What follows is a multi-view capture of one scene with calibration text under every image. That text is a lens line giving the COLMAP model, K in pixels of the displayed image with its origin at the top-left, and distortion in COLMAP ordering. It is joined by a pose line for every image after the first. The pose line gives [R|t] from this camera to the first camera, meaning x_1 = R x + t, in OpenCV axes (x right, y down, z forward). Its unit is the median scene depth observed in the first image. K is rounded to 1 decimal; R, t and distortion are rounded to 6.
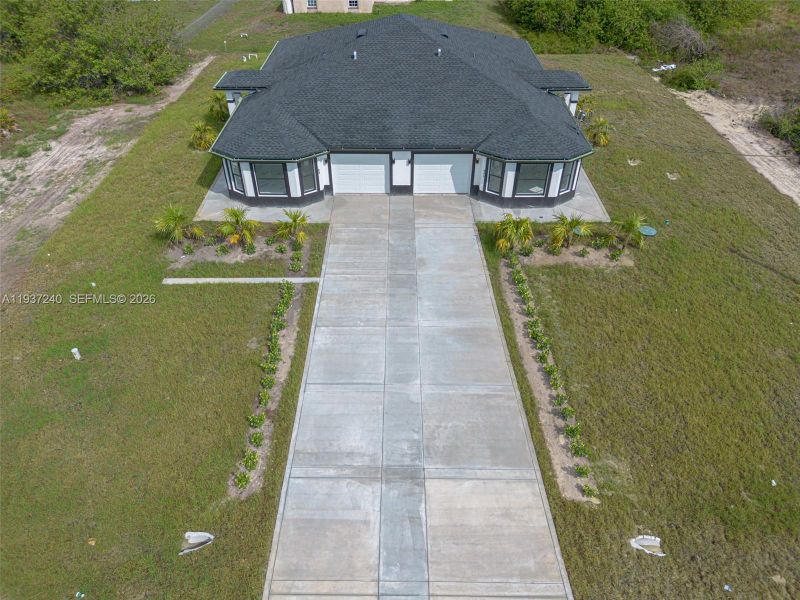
lens RADIAL K [[560.0, 0, 400.0], [0, 560.0, 300.0], [0, 0, 1]] dist [0.026483, -0.024950]
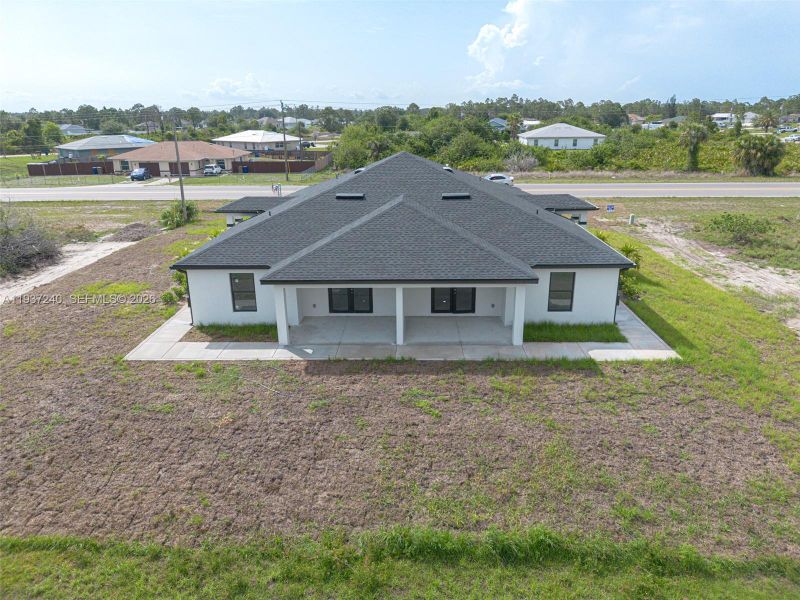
lens RADIAL K [[560.0, 0, 400.0], [0, 560.0, 300.0], [0, 0, 1]] dist [0.026483, -0.024950]
pose [[-0.999680, 0.001188, 0.025278, -0.019772], [0.021961, 0.537116, 0.843223, -1.688178], [-0.012576, 0.843508, -0.536970, 2.494507]]
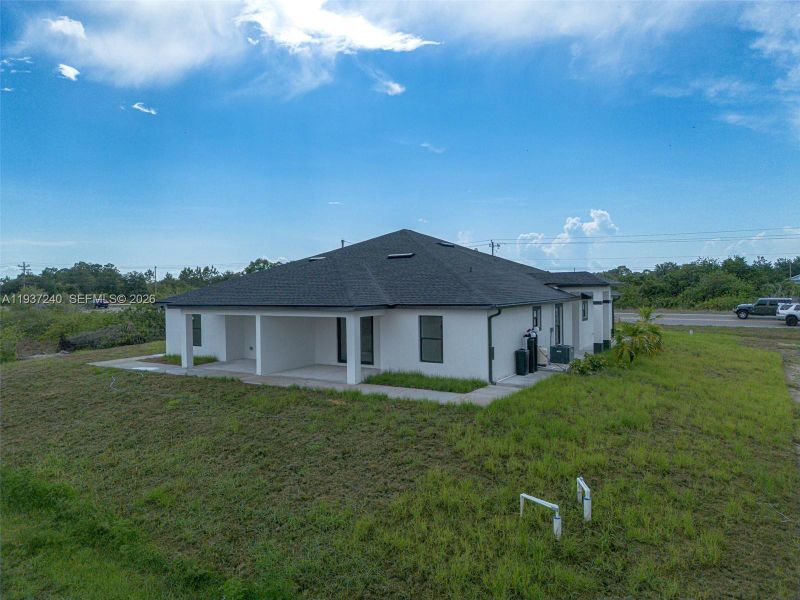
lens RADIAL K [[560.0, 0, 400.0], [0, 560.0, 300.0], [0, 0, 1]] dist [0.026483, -0.024950]
pose [[-0.847917, -0.005200, 0.530103, -0.730681], [0.344610, 0.754448, 0.558616, -1.398537], [-0.402840, 0.656339, -0.637917, 2.488607]]
